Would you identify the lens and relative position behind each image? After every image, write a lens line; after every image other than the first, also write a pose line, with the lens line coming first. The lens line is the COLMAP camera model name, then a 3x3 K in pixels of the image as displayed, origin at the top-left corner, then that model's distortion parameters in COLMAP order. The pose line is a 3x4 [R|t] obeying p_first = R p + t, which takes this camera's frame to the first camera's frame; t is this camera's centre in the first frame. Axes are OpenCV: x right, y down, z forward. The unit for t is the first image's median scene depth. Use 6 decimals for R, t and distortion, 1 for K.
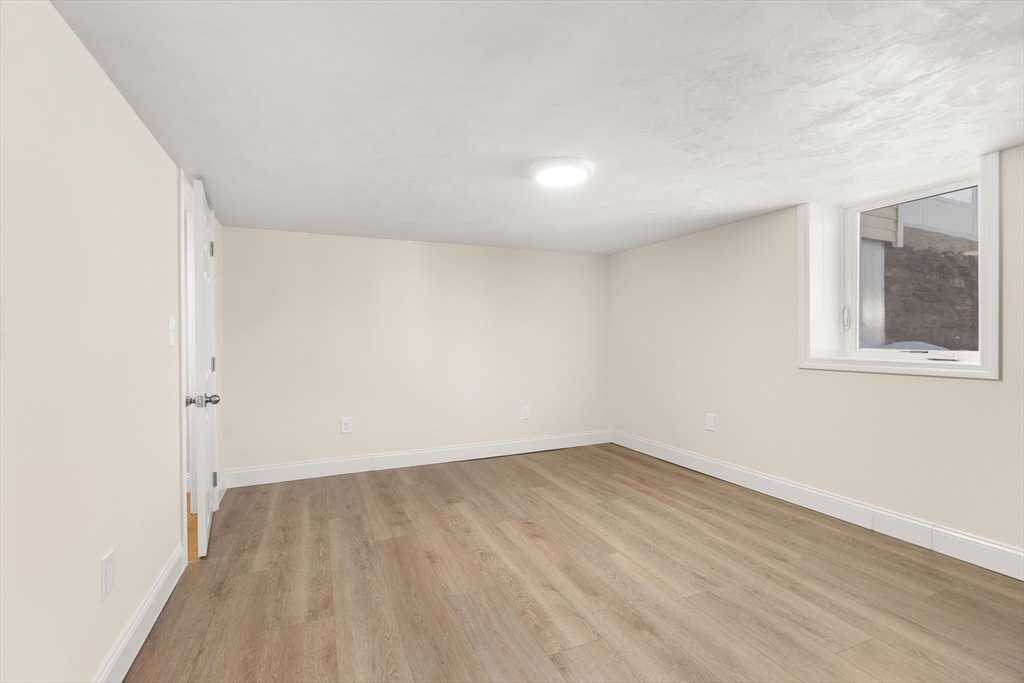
lens RADIAL K [[464.2, 0, 511.6], [0, 464.2, 341.5], [0, 0, 1]] dist [-0.005177, -0.000504]
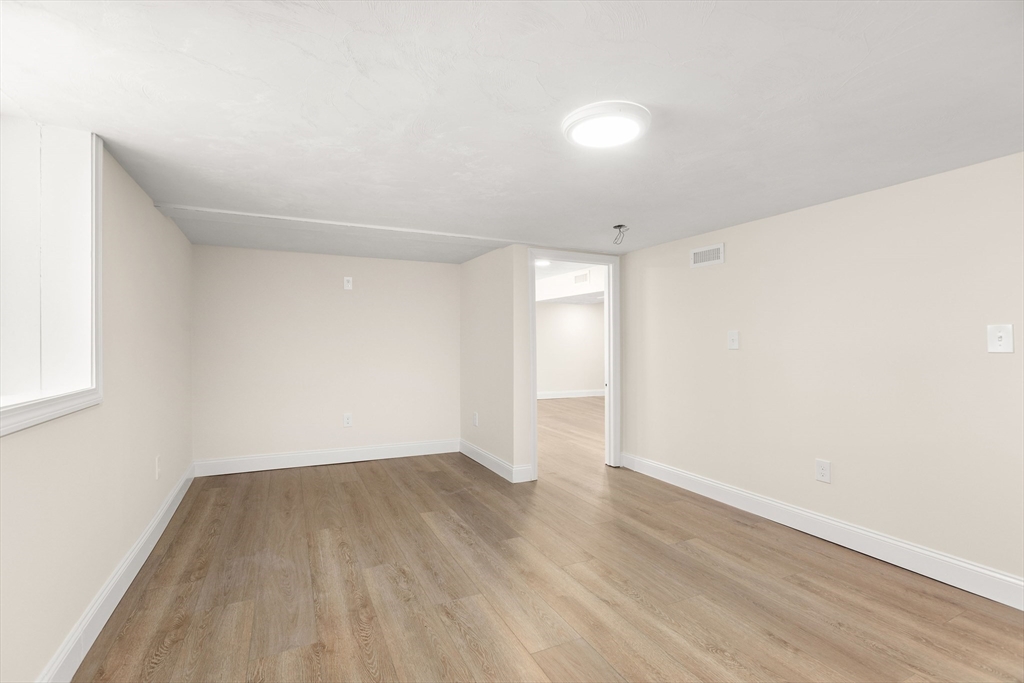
lens RADIAL K [[464.2, 0, 512.3], [0, 464.2, 342.5], [0, 0, 1]] dist [-0.005177, -0.000504]
pose [[-0.998213, 0.008946, -0.059079, 0.343881], [0.008586, 0.999943, 0.006356, -0.028879], [0.059133, 0.005838, -0.998233, 1.967559]]
